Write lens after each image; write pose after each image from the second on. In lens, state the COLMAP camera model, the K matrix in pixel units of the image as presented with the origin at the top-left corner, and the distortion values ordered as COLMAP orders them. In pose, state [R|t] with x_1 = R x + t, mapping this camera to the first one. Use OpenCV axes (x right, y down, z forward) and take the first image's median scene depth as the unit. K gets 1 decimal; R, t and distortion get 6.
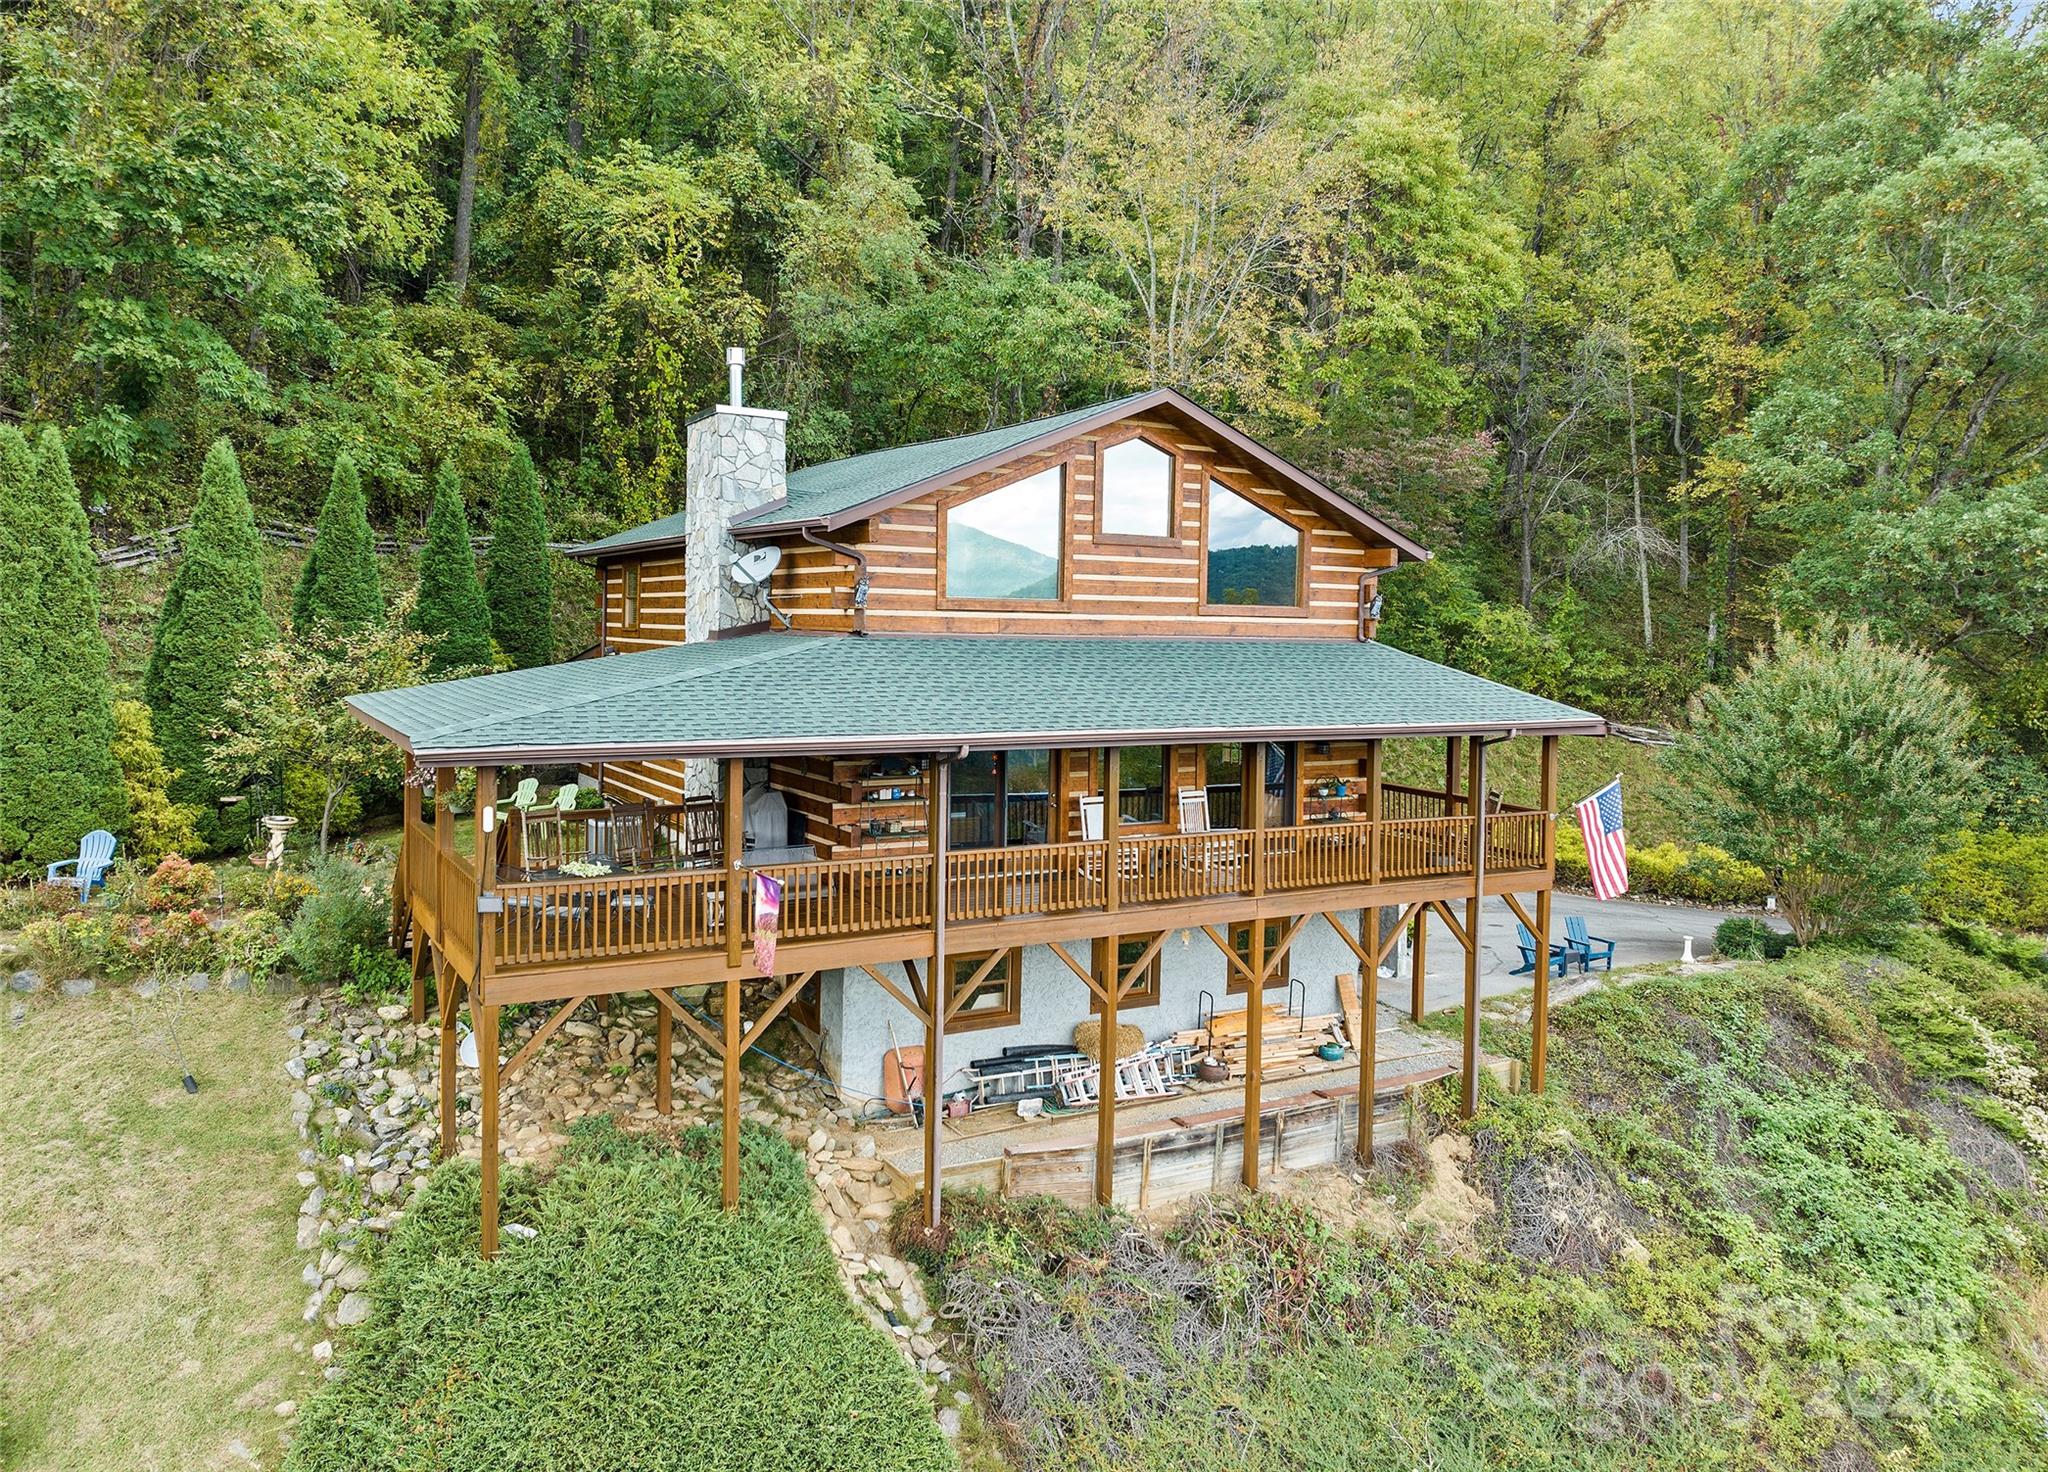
lens RADIAL K [[1396.8, 0, 1018.6], [0, 1396.8, 676.6], [0, 0, 1]] dist [-0.001534, -0.069706]
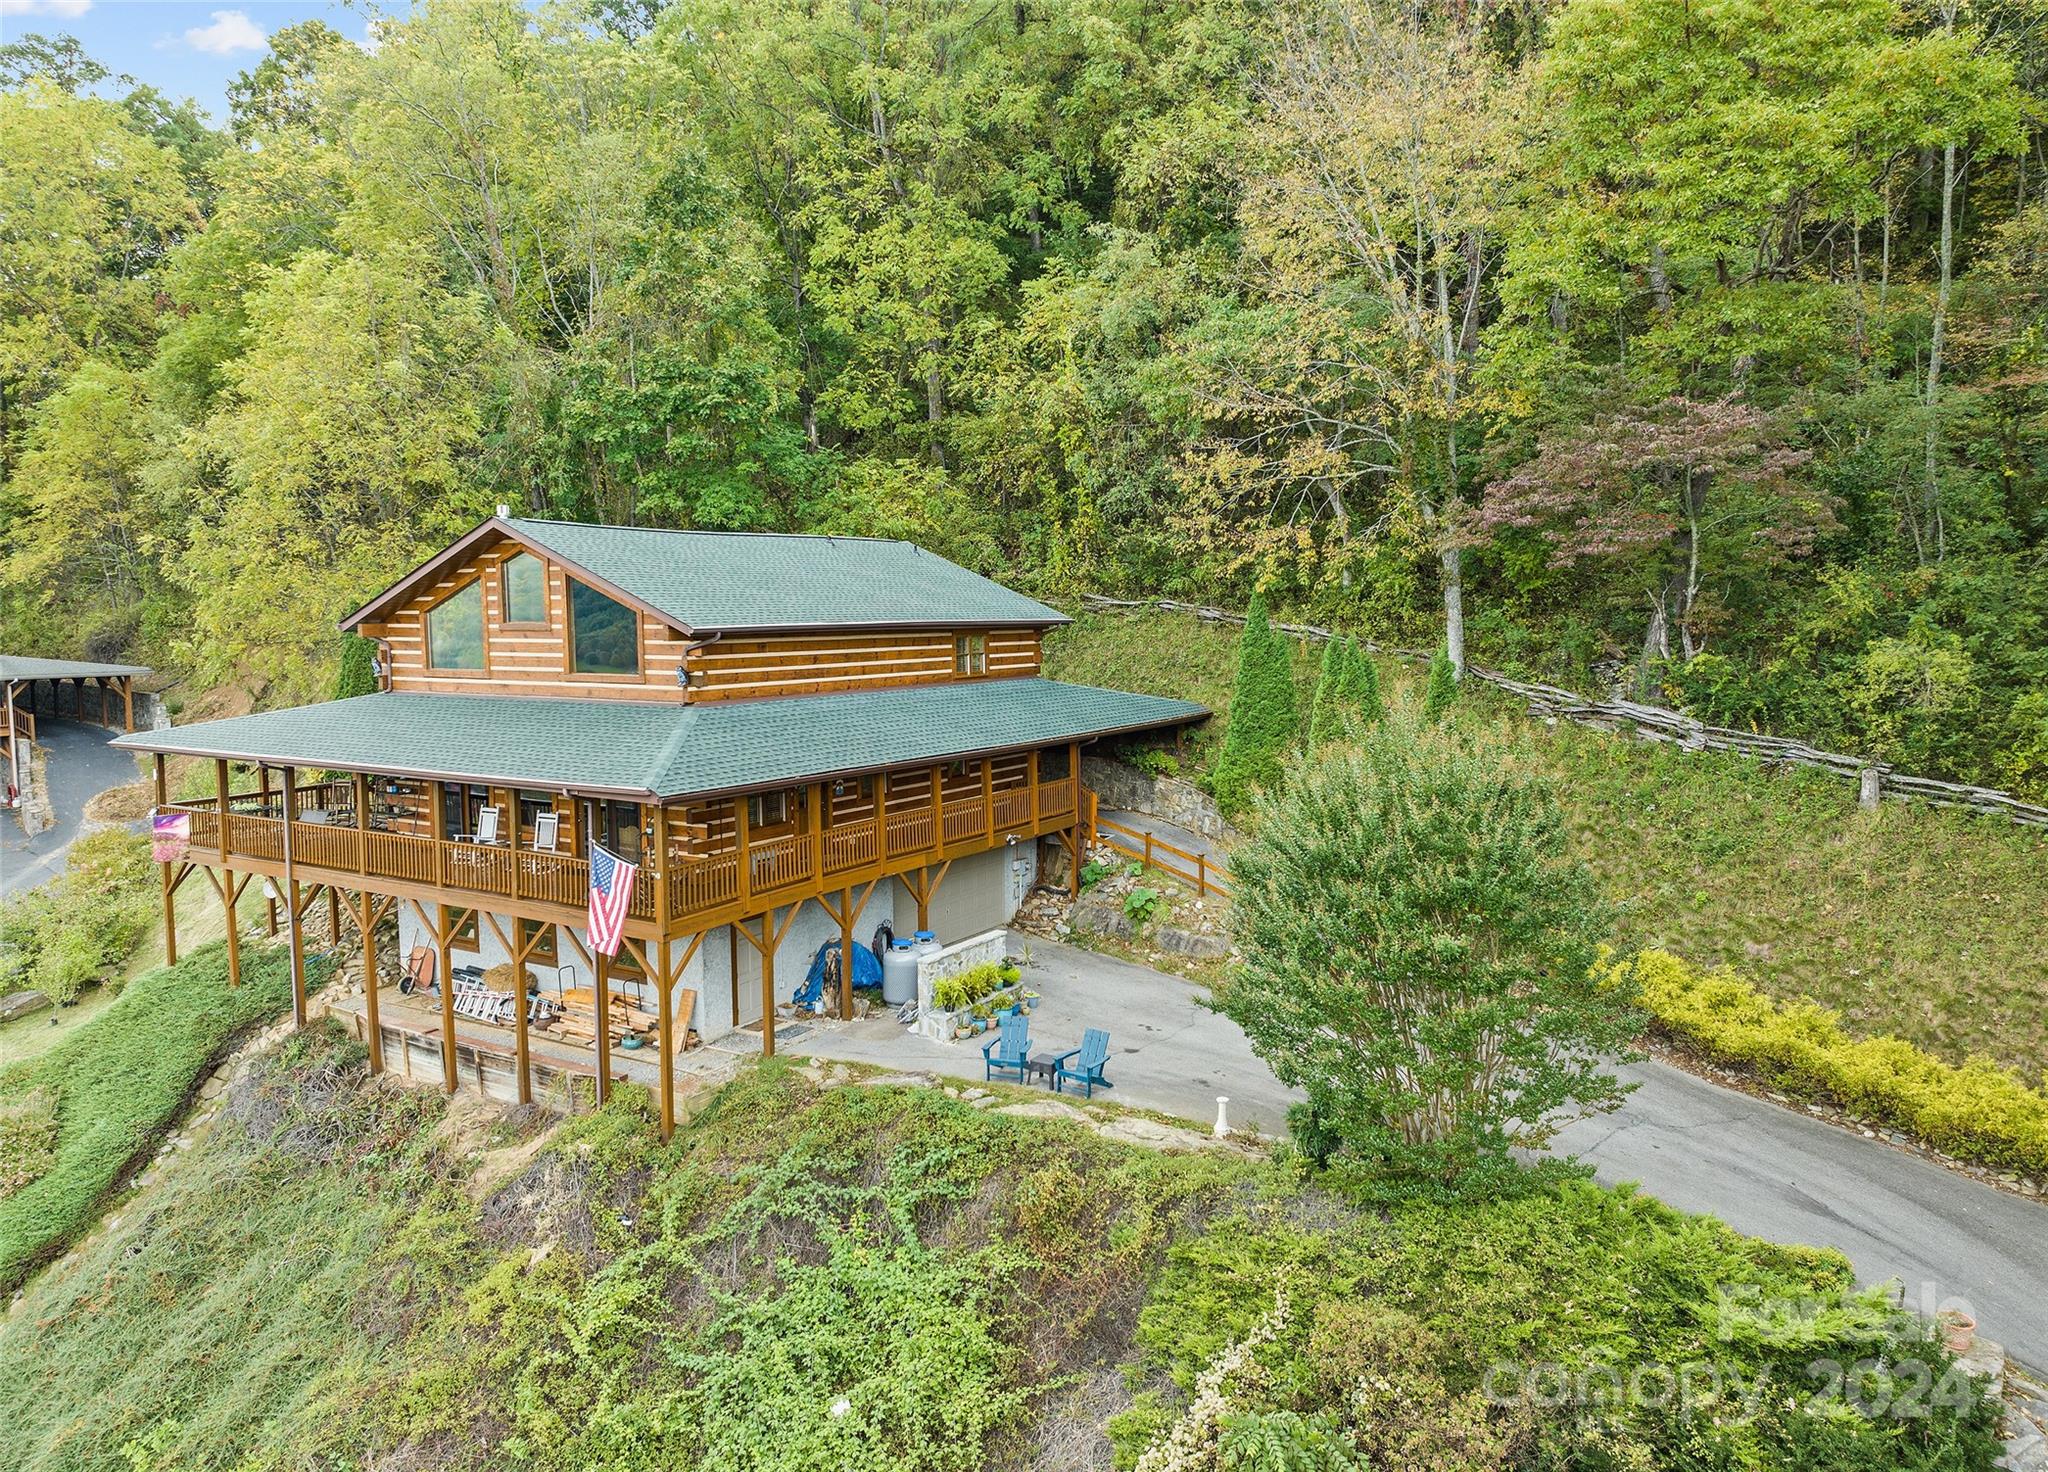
lens RADIAL K [[1435.1, 0, 1026.5], [0, 1435.1, 724.6], [0, 0, 1]] dist [-0.038599, 0.000510]
pose [[0.473013, 0.062269, -0.878852, 1.630444], [-0.009022, 0.997789, 0.065840, -0.103154], [0.881010, -0.023214, 0.472529, 0.809898]]
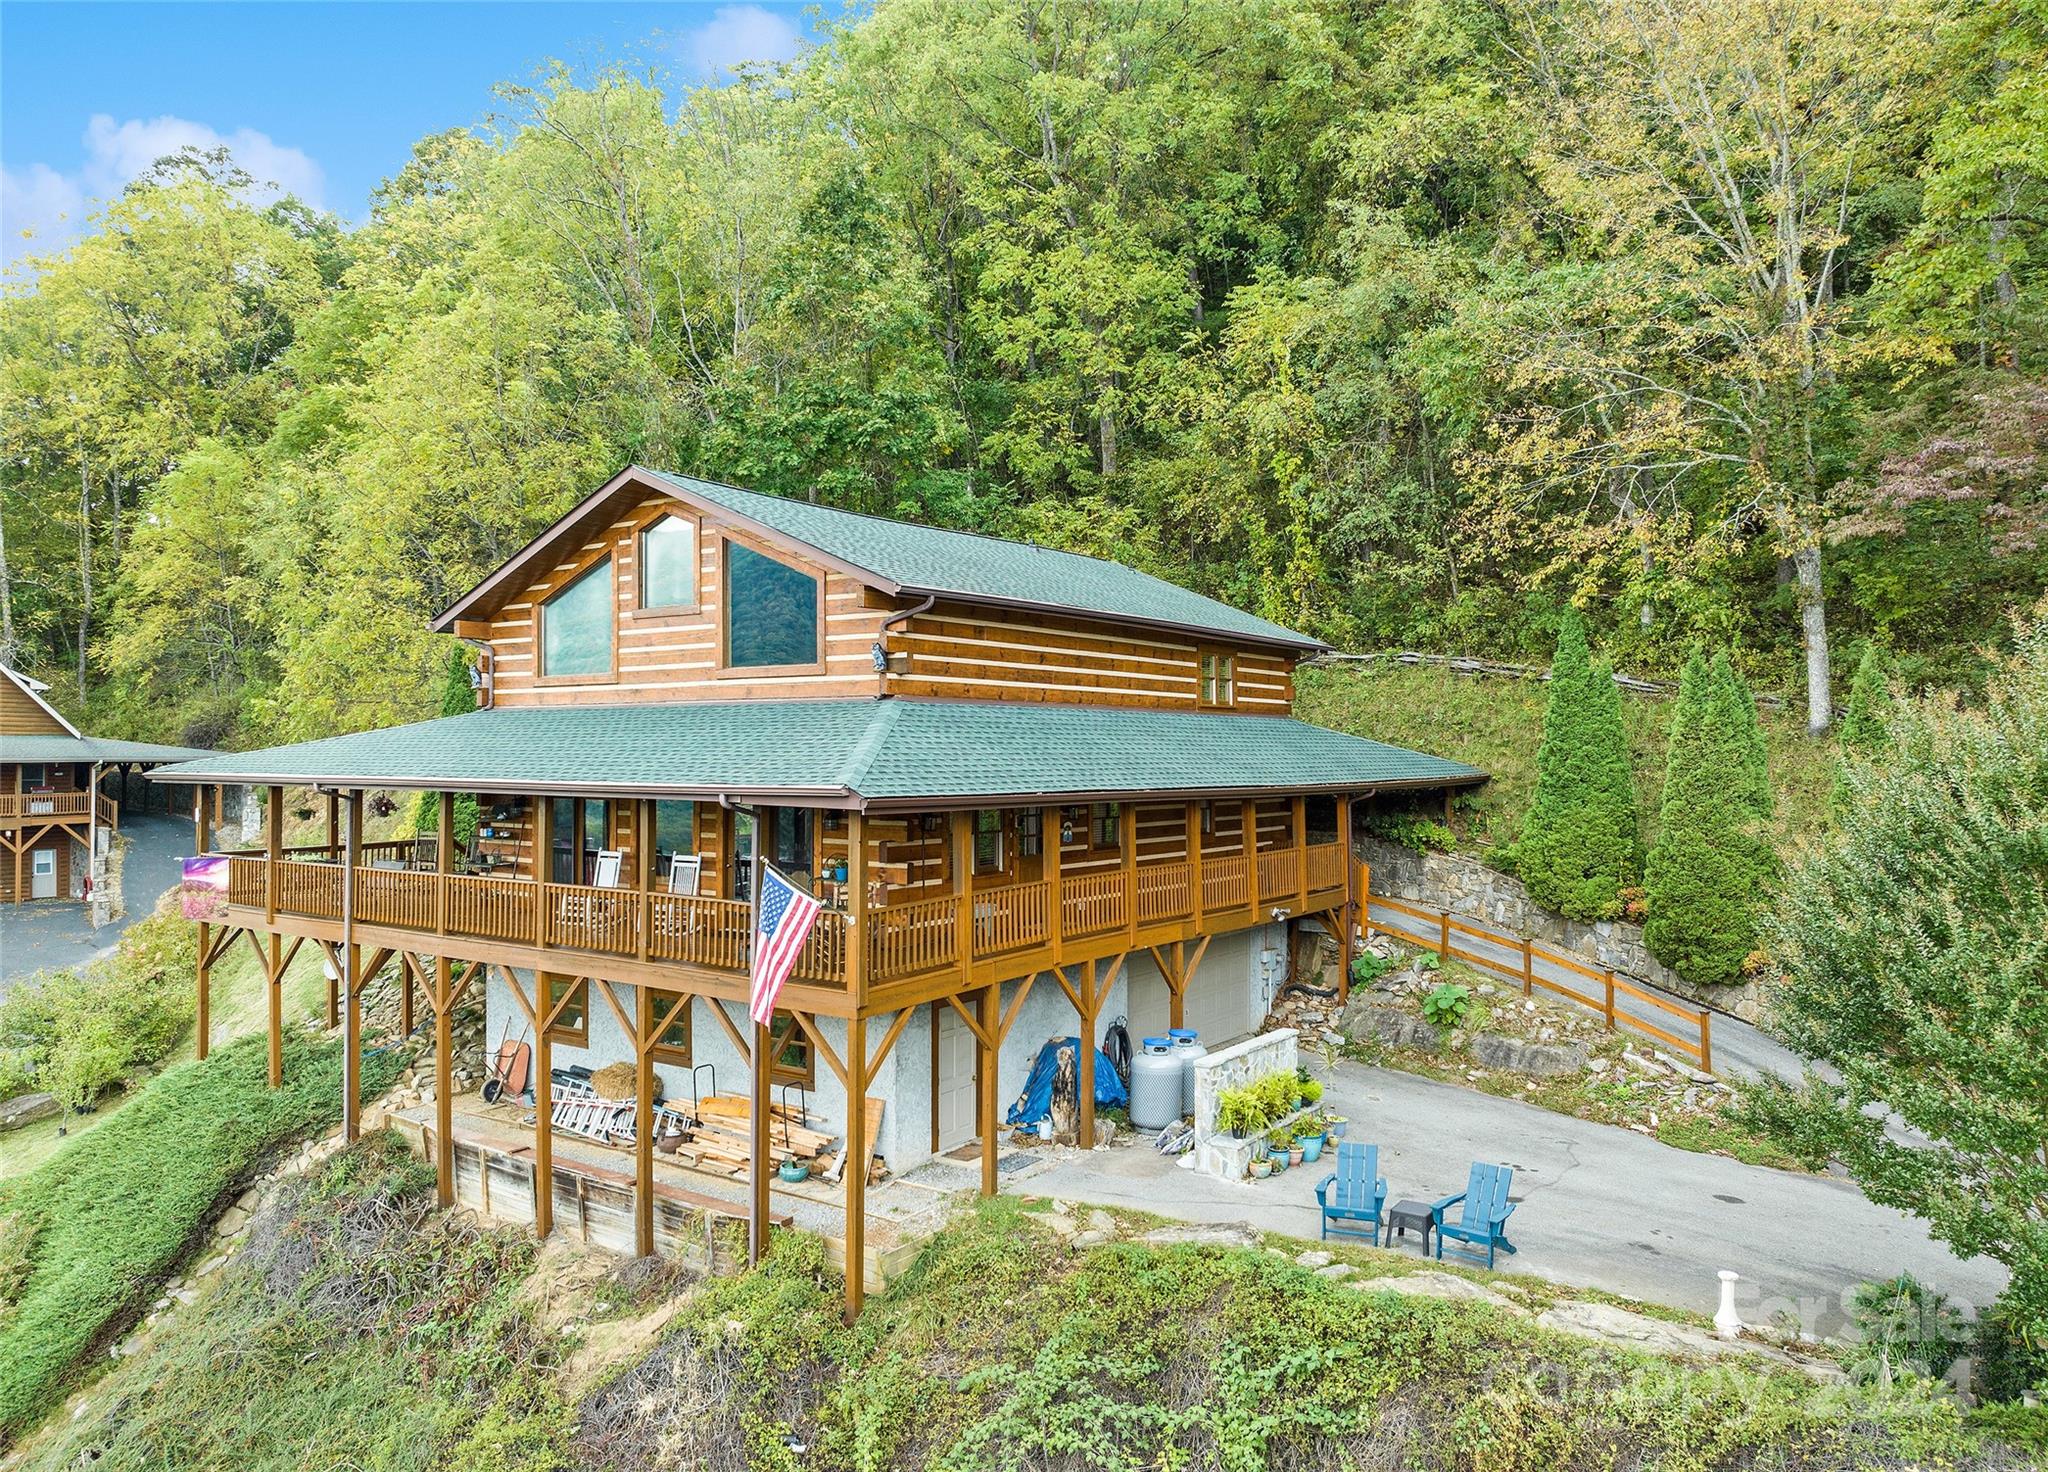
lens RADIAL K [[1457.2, 0, 1033.8], [0, 1457.2, 699.8], [0, 0, 1]] dist [-0.044921, 0.010618]
pose [[0.411135, -0.037961, -0.910784, 1.247017], [-0.014986, 0.998716, -0.048391, 0.018071], [0.911451, 0.033544, 0.410038, 0.849131]]
